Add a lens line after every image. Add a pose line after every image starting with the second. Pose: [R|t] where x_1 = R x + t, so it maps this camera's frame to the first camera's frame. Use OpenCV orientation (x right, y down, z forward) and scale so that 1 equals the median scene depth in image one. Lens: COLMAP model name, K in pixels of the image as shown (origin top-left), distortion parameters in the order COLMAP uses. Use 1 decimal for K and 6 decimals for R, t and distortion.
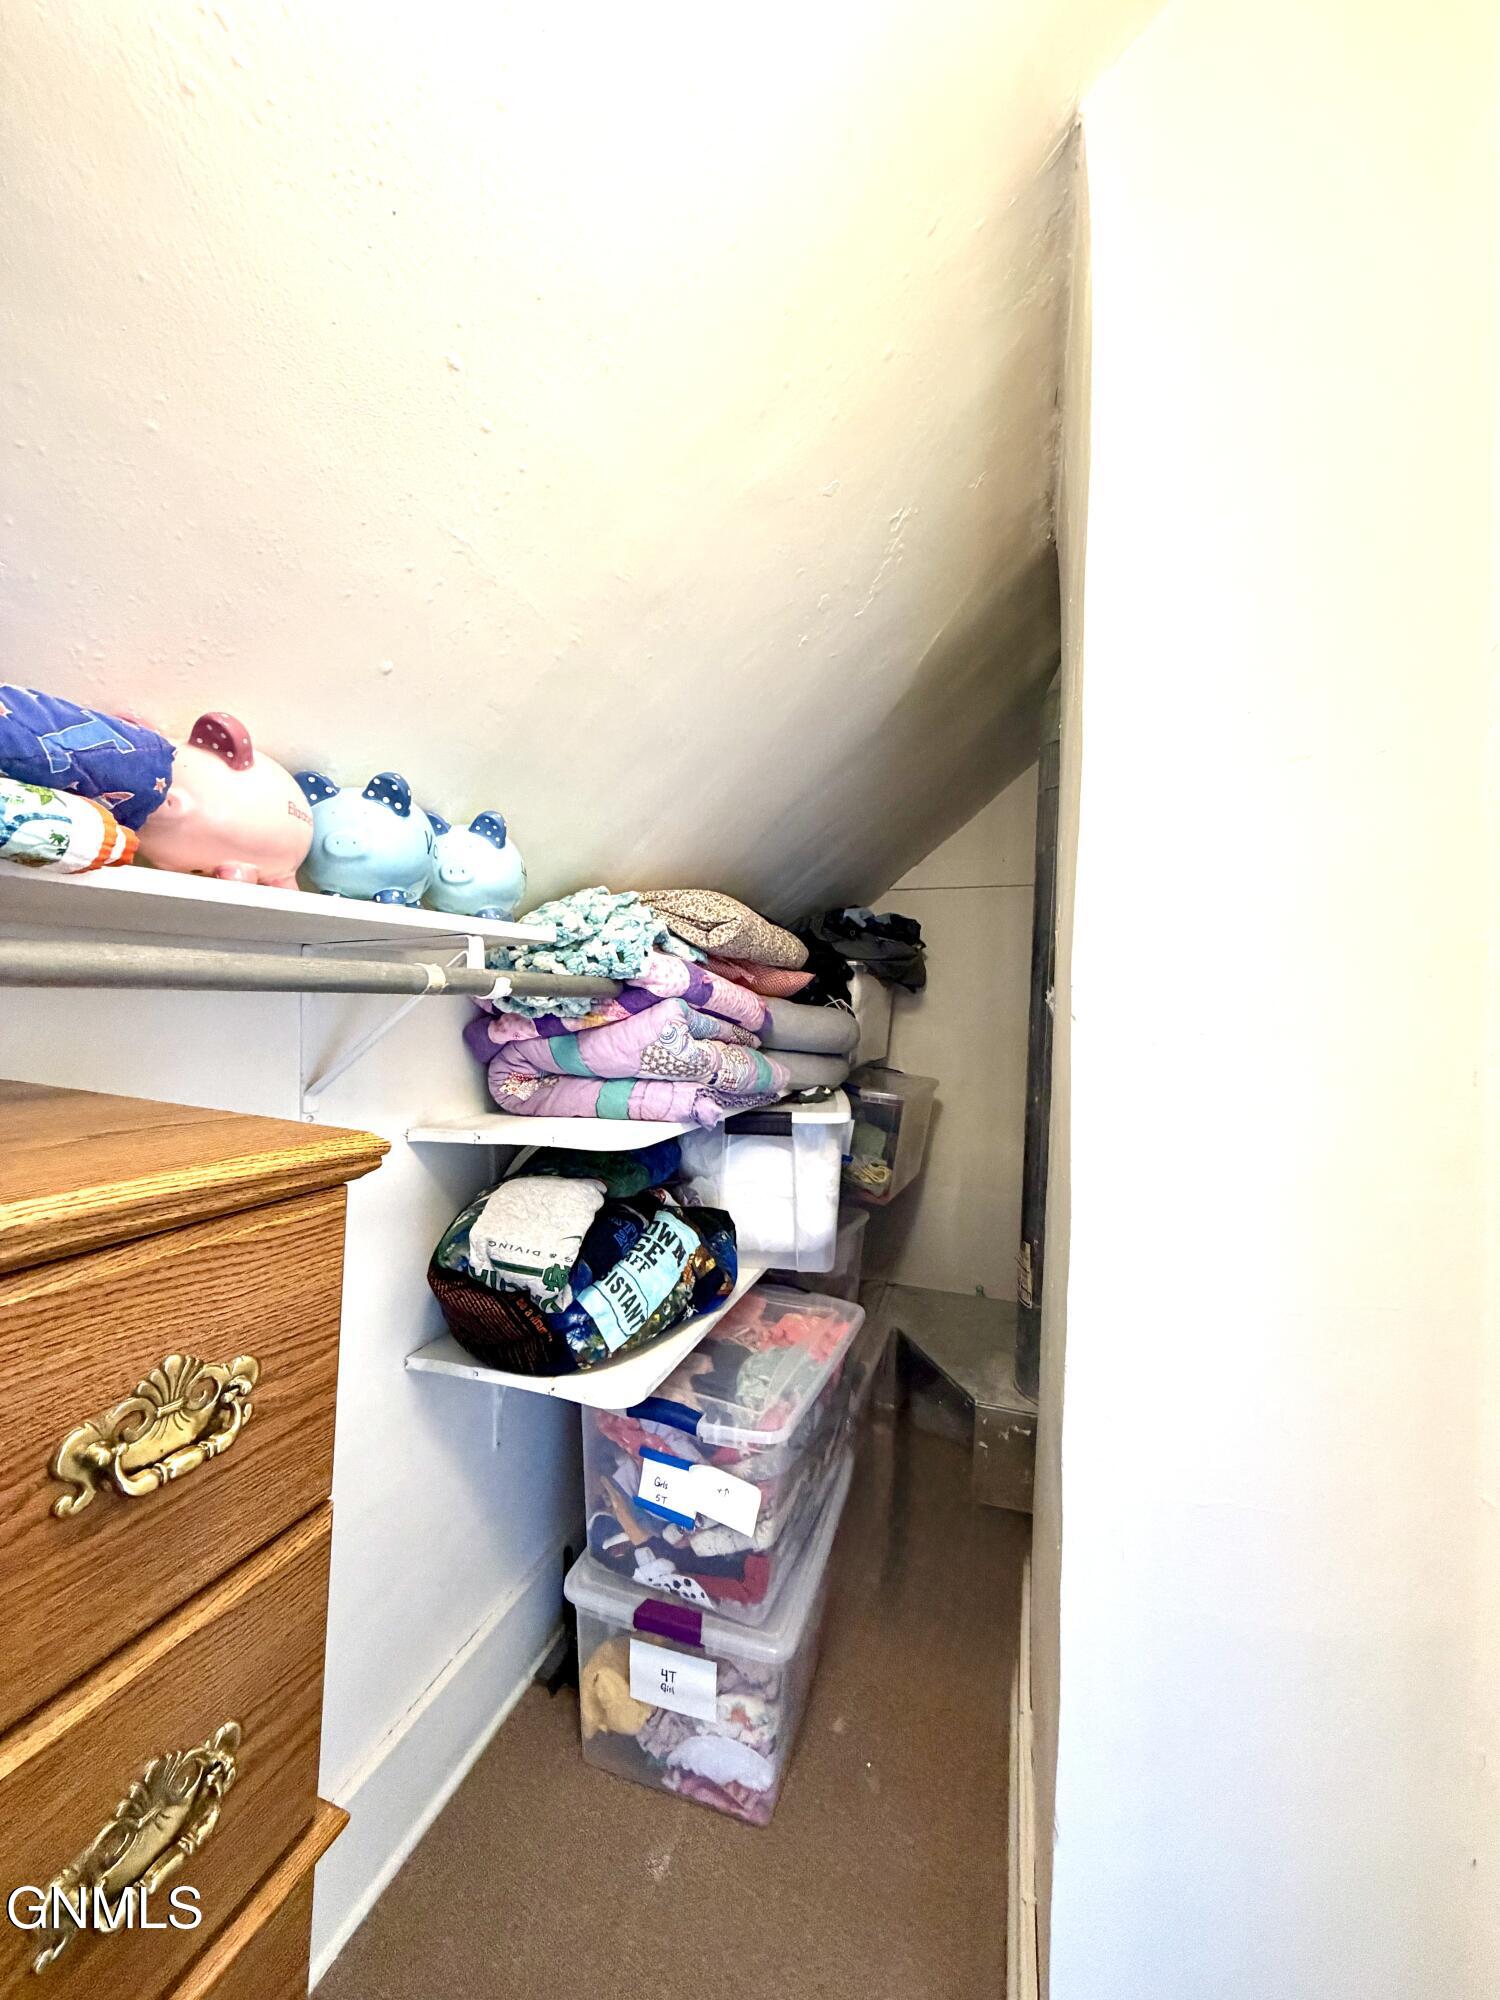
lens RADIAL K [[796.2, 0, 750.0], [0, 796.2, 1000.0], [0, 0, 1]] dist [0.000099, 0.000083]
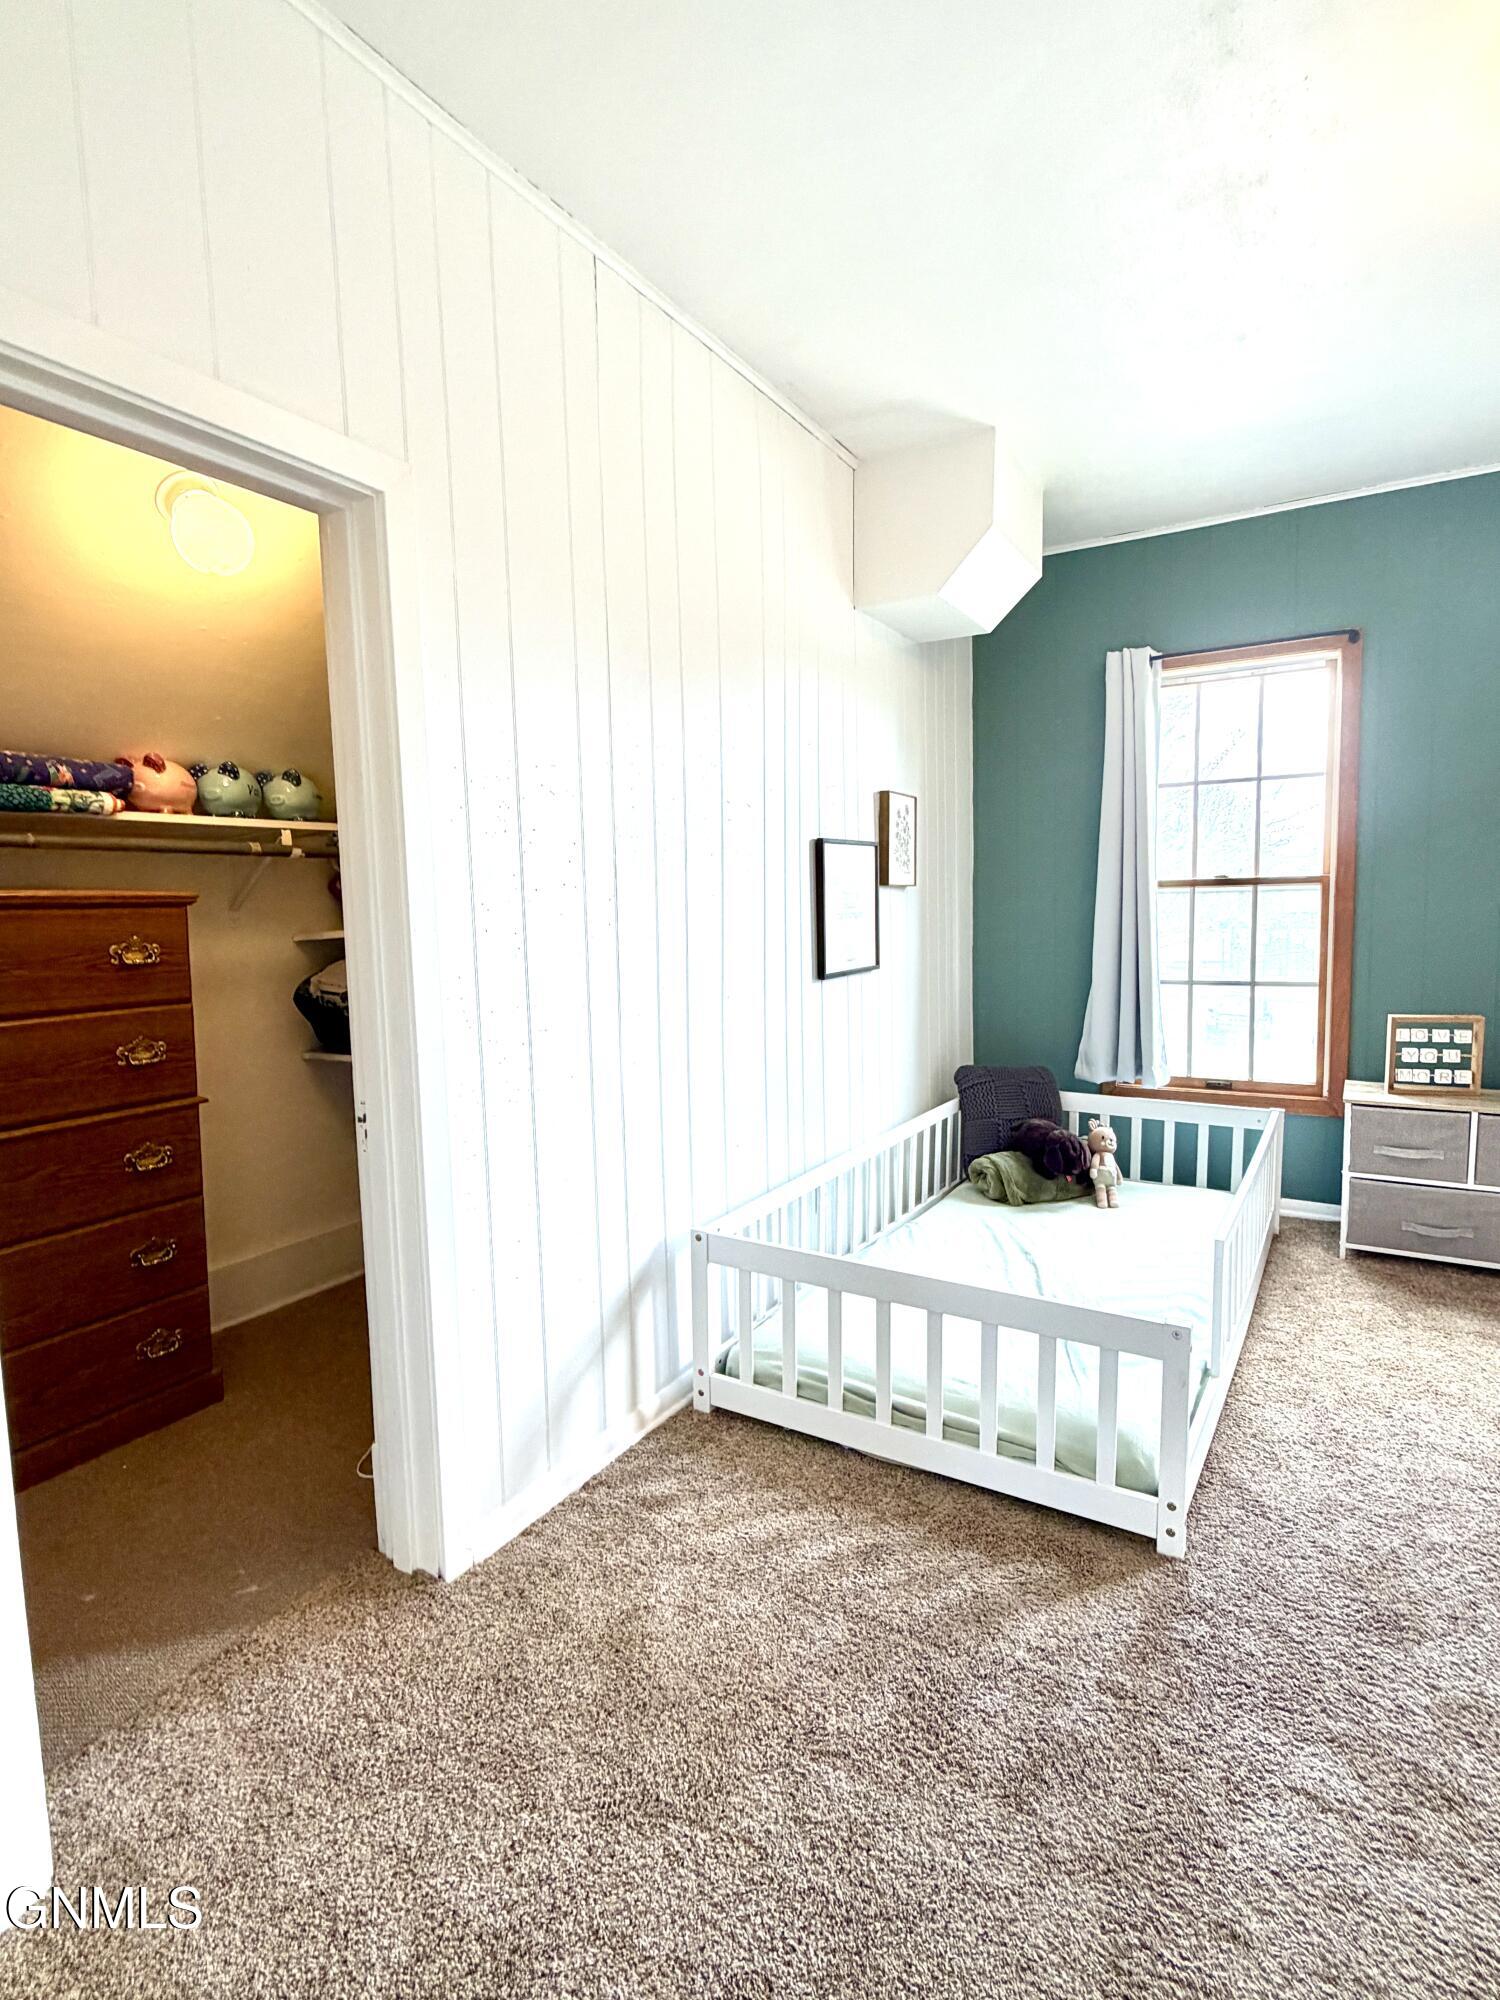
lens RADIAL K [[1011.1, 0, 750.0], [0, 1011.1, 1000.0], [0, 0, 1]] dist [0.002068, 0.000235]
pose [[0.975335, -0.027055, -0.219063, 1.940220], [0.047719, 0.994835, 0.089593, 0.256413], [0.215508, -0.097836, 0.971589, -1.889246]]
